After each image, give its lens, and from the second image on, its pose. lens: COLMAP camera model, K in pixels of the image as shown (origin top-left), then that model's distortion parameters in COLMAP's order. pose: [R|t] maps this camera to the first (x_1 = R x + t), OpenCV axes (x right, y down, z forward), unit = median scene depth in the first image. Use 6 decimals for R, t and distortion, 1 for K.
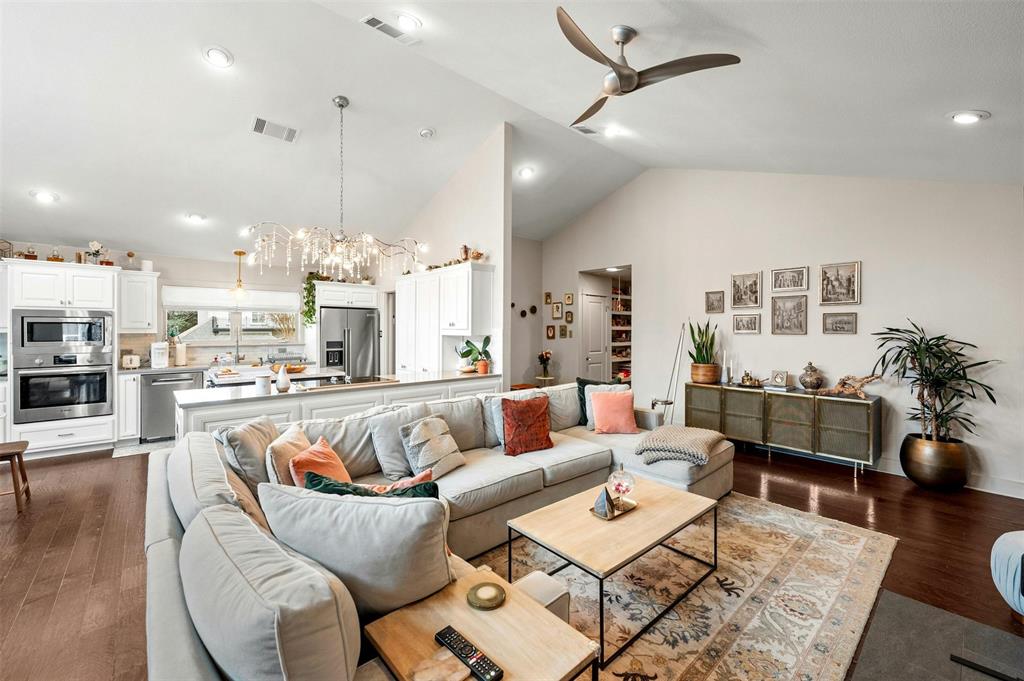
lens RADIAL K [[407.6, 0, 512.3], [0, 407.6, 330.7], [0, 0, 1]] dist [-0.001923, 0.000093]
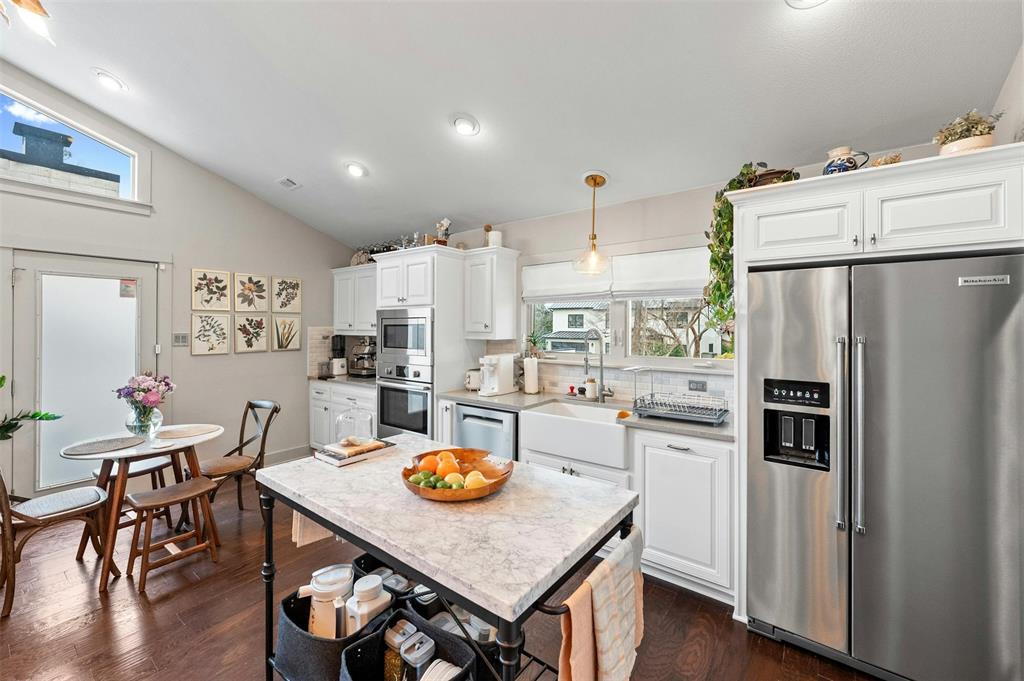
lens RADIAL K [[407.6, 0, 513.5], [0, 407.6, 326.5], [0, 0, 1]] dist [-0.001923, 0.000093]
pose [[0.197010, -0.003276, -0.980396, -0.244181], [-0.006580, 0.999967, -0.004664, -0.013151], [0.980379, 0.007370, 0.196983, 0.959158]]
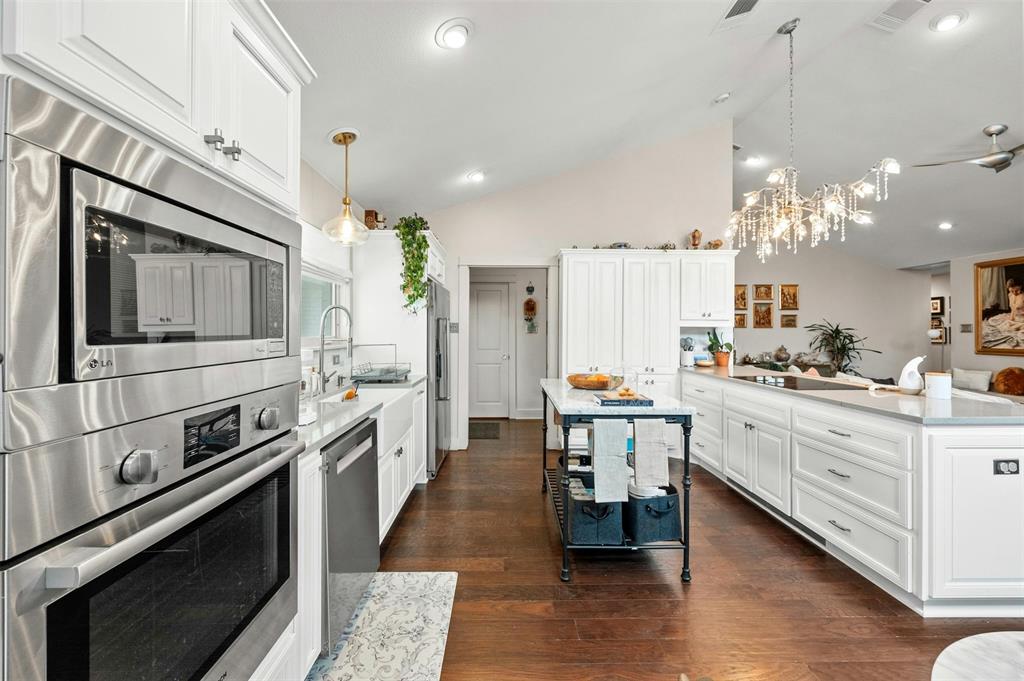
lens RADIAL K [[407.6, 0, 512.7], [0, 407.6, 330.5], [0, 0, 1]] dist [-0.001923, 0.000093]
pose [[0.652156, 0.001176, 0.758084, -1.048327], [0.000633, 0.999998, -0.002096, 0.019931], [-0.758084, 0.001847, 0.652154, 0.690993]]
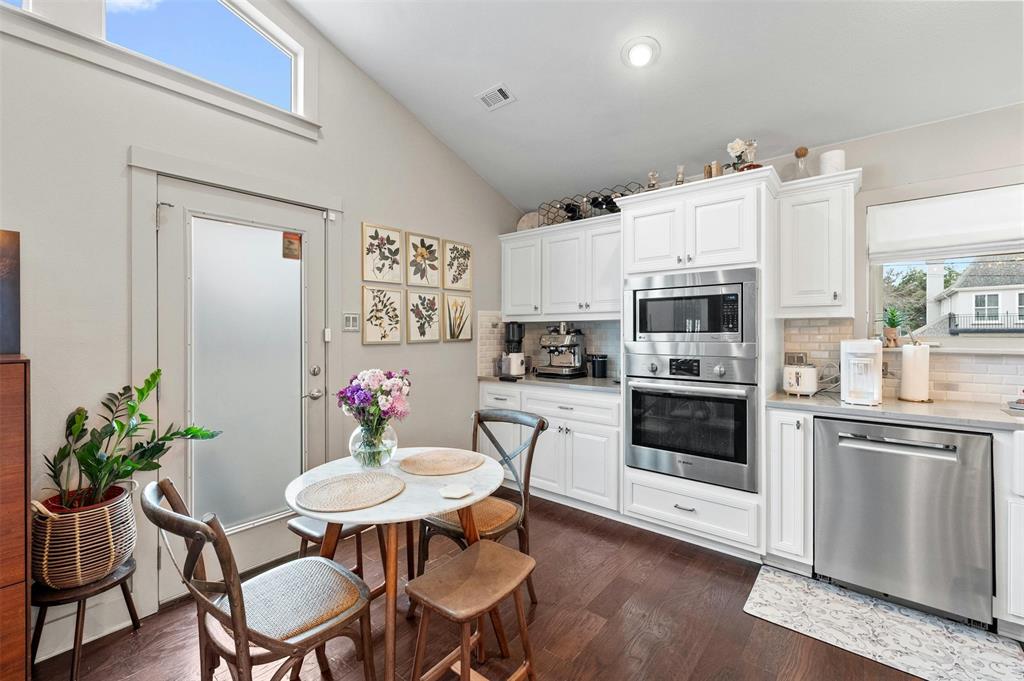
lens RADIAL K [[426.8, 0, 510.0], [0, 426.8, 331.9], [0, 0, 1]] dist [-0.000943, -0.000507]
pose [[0.141726, -0.002155, -0.989904, -0.525915], [-0.001987, 0.999995, -0.002461, 0.024706], [0.989904, 0.002315, 0.141721, 0.631299]]
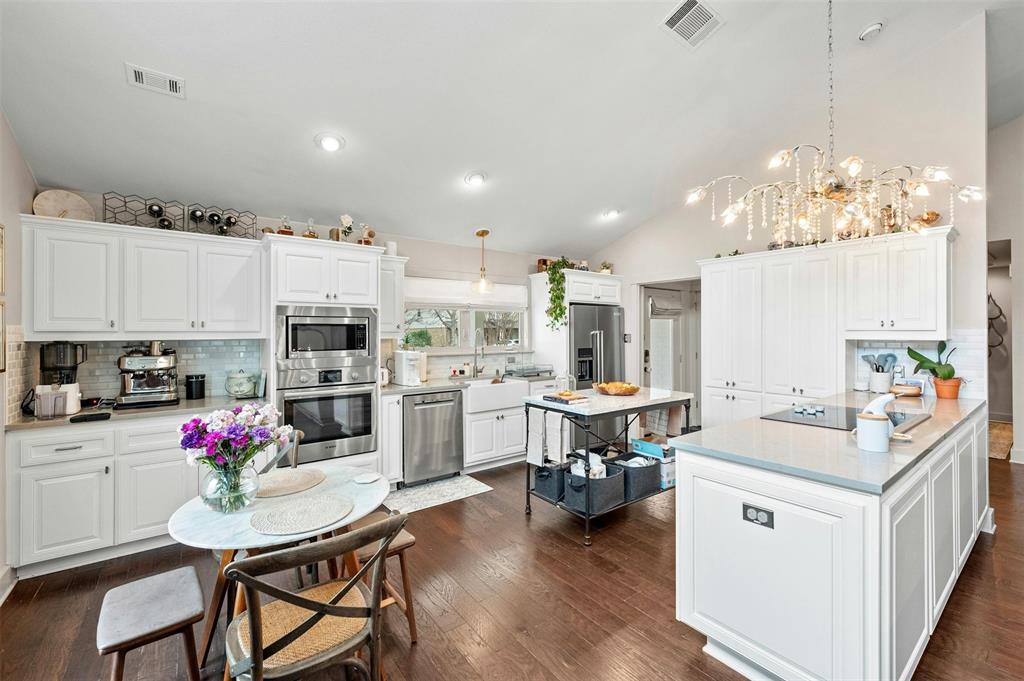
lens RADIAL K [[426.8, 0, 518.1], [0, 426.8, 332.1], [0, 0, 1]] dist [-0.000943, -0.000507]
pose [[0.997279, -0.005007, -0.073546, -0.648120], [0.004651, 0.999977, -0.005010, -0.000998], [0.073569, 0.004654, 0.997279, 0.249136]]
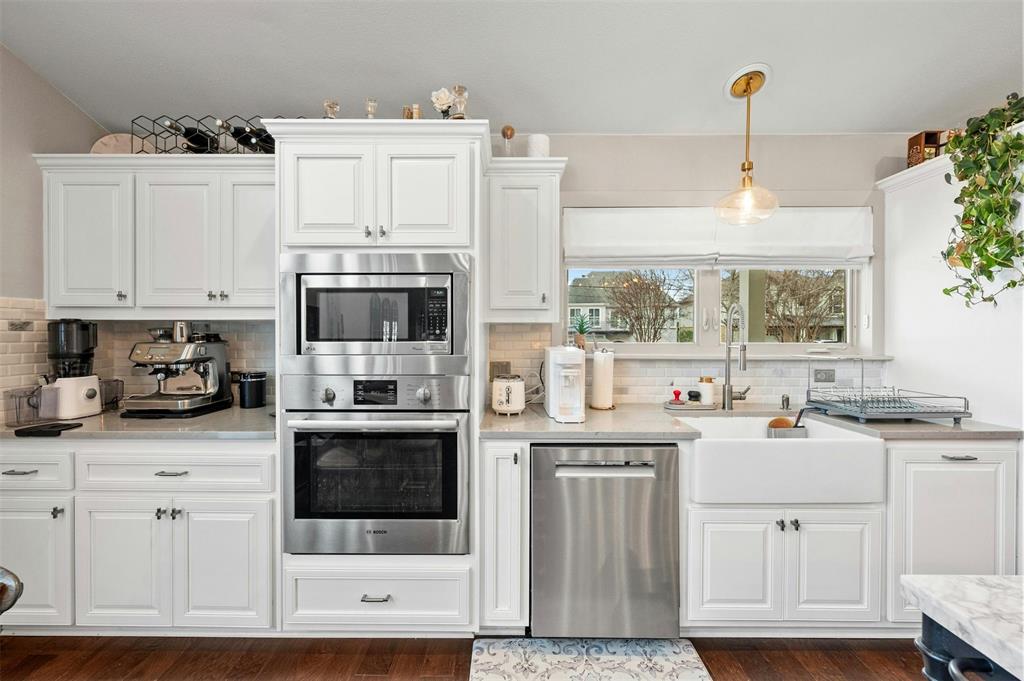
lens RADIAL K [[407.6, 0, 508.7], [0, 407.6, 337.8], [0, 0, 1]] dist [-0.001923, 0.000093]
pose [[0.739626, 0.007866, -0.672973, -0.698745], [-0.002562, 0.999957, 0.008873, 0.018002], [0.673014, -0.004839, 0.739614, 0.737919]]
